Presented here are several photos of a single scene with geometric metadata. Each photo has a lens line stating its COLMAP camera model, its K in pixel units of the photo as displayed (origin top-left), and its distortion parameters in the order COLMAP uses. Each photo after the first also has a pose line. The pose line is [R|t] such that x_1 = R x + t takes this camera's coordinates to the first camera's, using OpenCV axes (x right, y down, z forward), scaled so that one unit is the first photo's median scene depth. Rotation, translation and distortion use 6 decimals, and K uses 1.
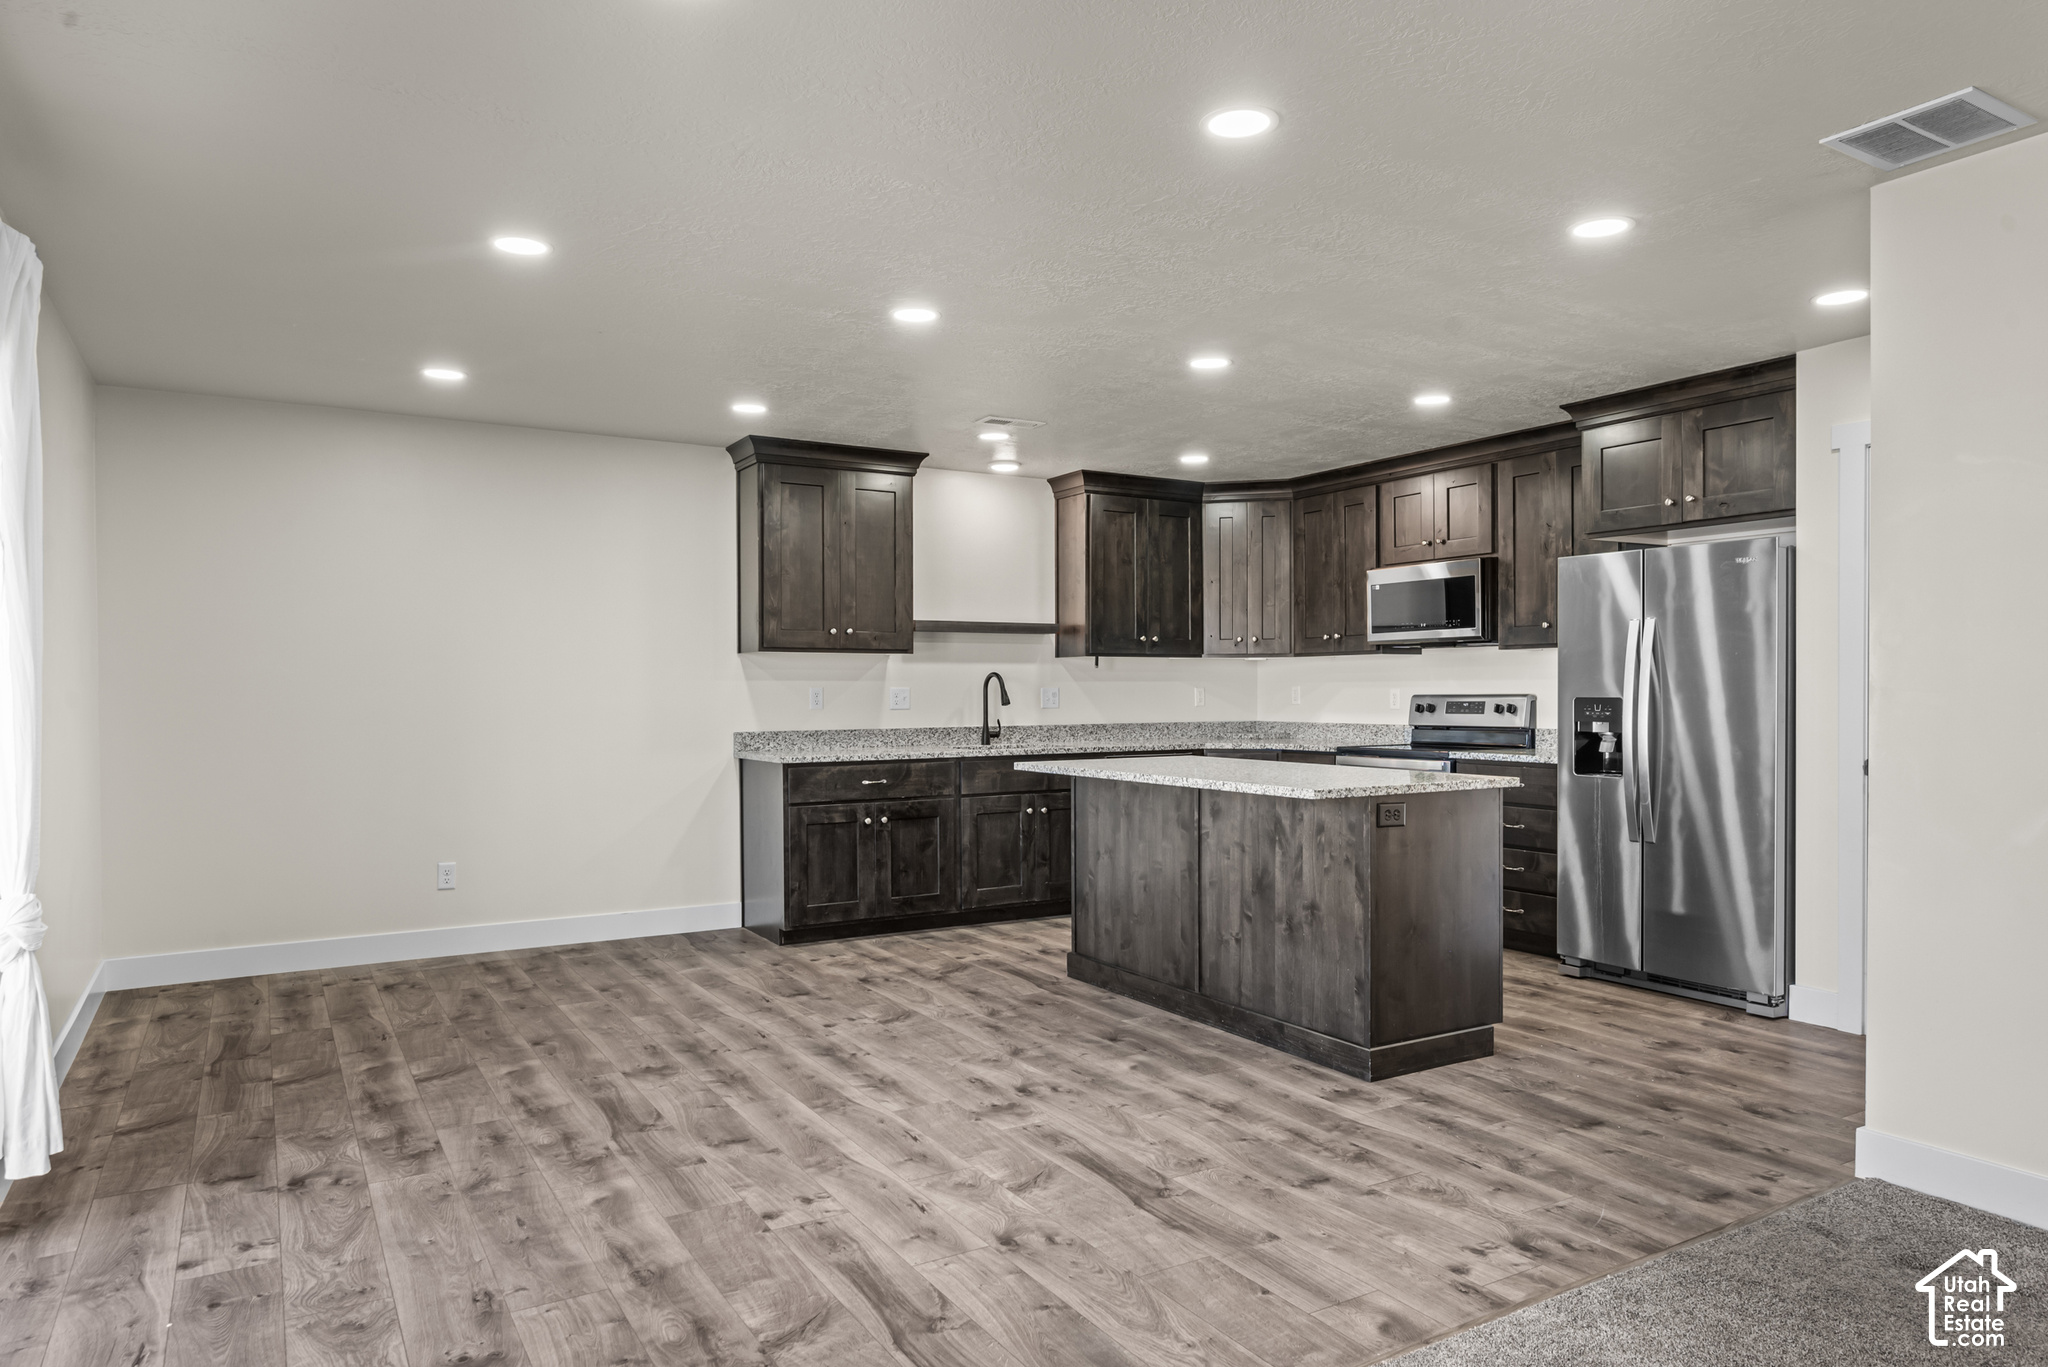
lens RADIAL K [[1281.9, 0, 1025.8], [0, 1281.9, 717.8], [0, 0, 1]] dist [-0.003936, 0.005807]
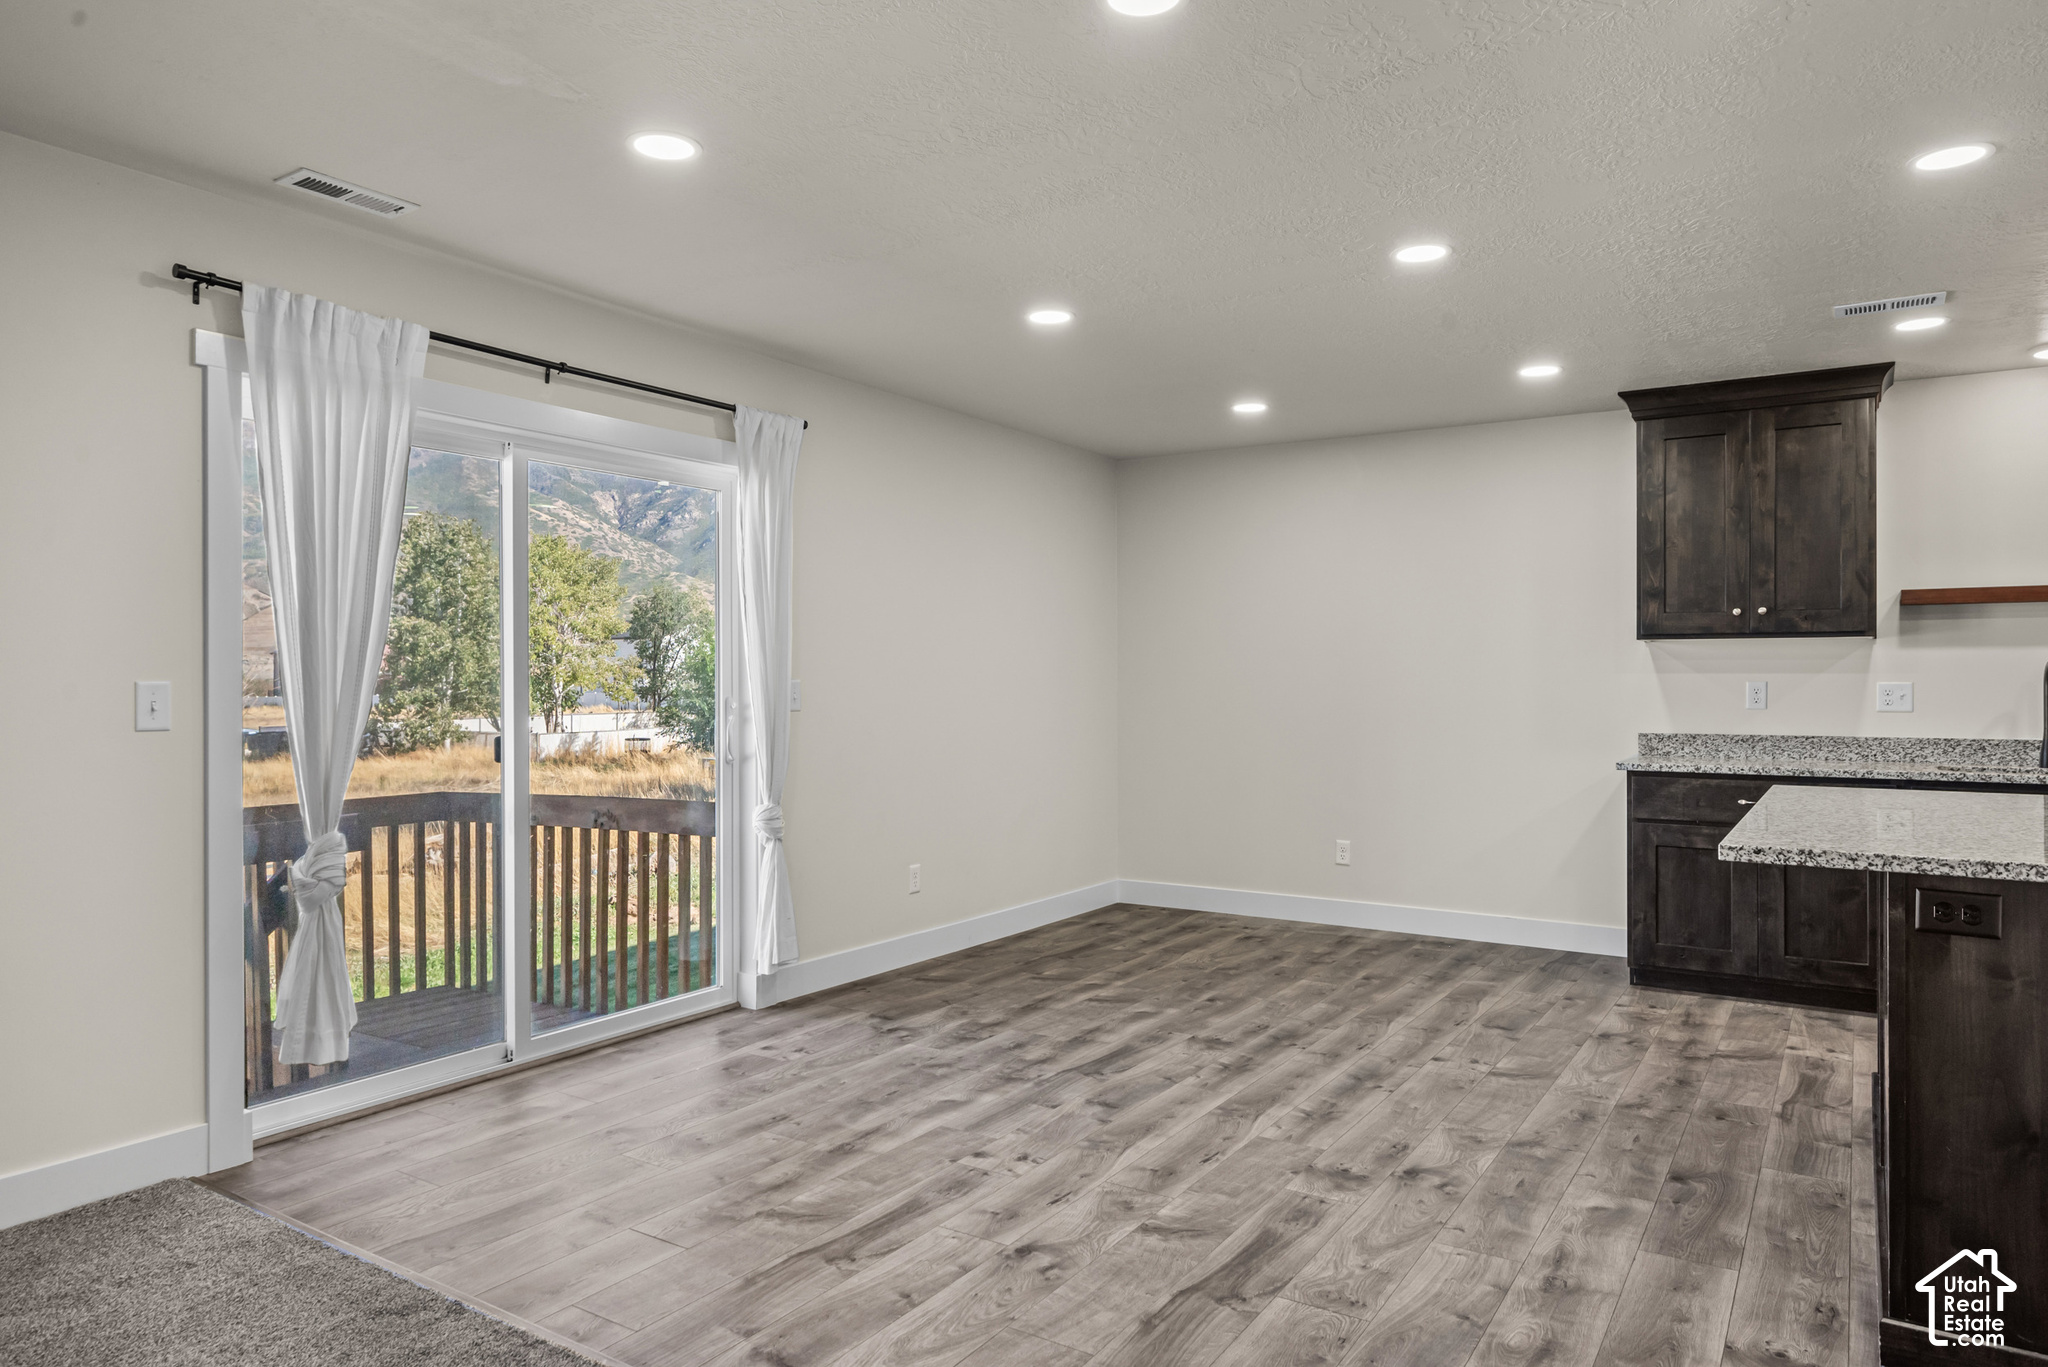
lens RADIAL K [[1281.9, 0, 1028.6], [0, 1281.9, 682.8], [0, 0, 1]] dist [-0.003936, 0.005807]
pose [[0.439677, 0.003731, -0.898148, 0.465701], [-0.023969, 0.999684, -0.007581, -0.007731], [0.897836, 0.024861, 0.439628, 0.307006]]
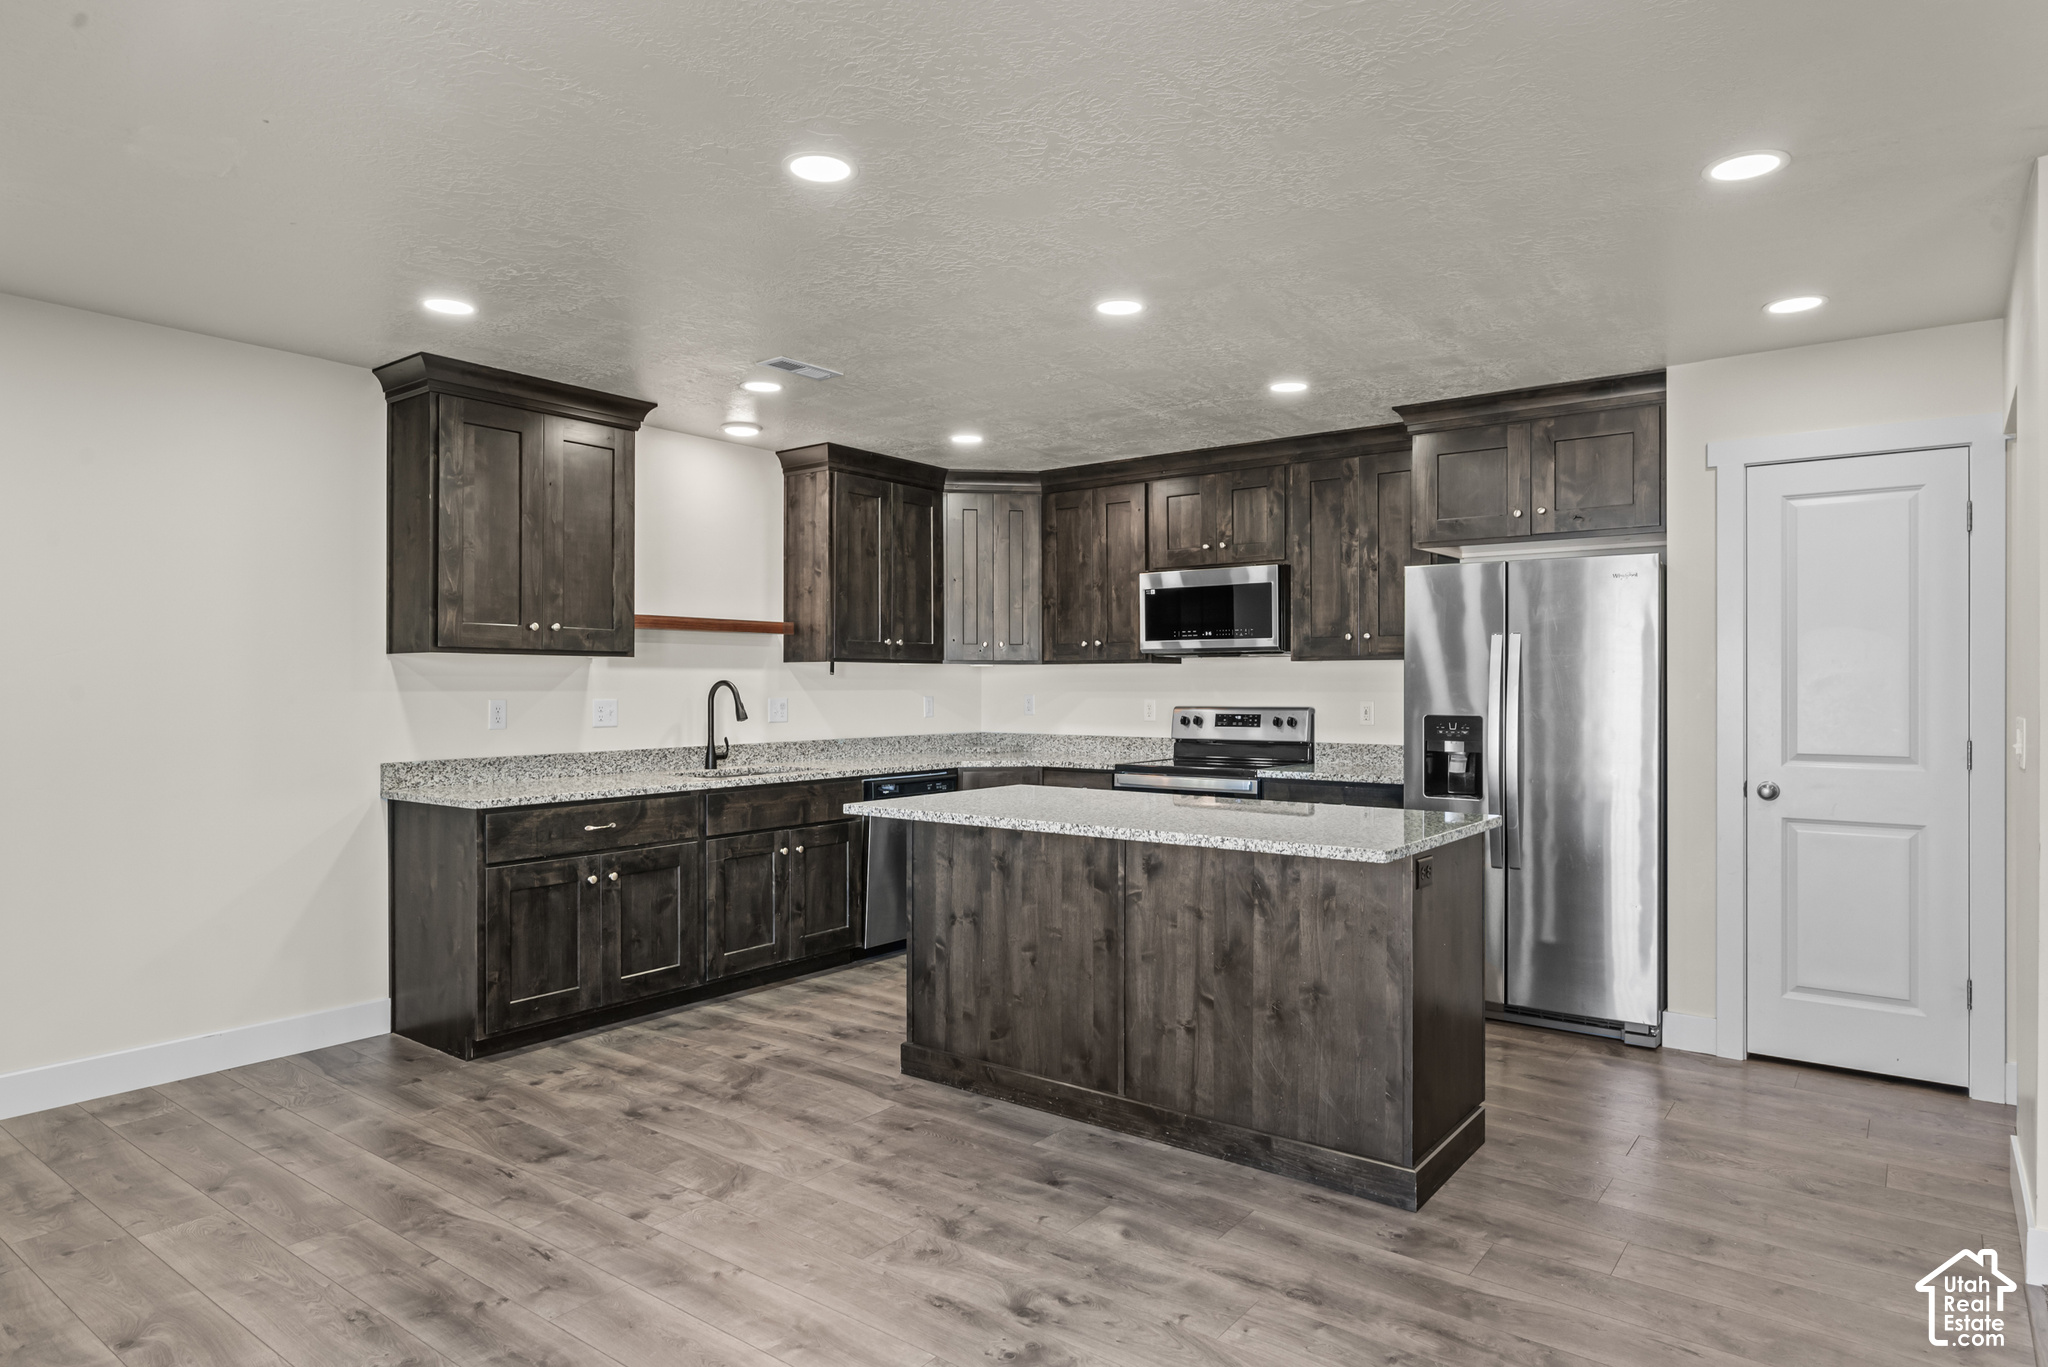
lens RADIAL K [[1195.4, 0, 1023.6], [0, 1195.4, 690.4], [0, 0, 1]] dist [-0.000006, 0.000318]
pose [[0.928823, 0.002331, 0.370518, -0.177401], [0.004063, 0.999856, -0.016475, -0.021431], [-0.370503, 0.016807, 0.928679, 0.301342]]
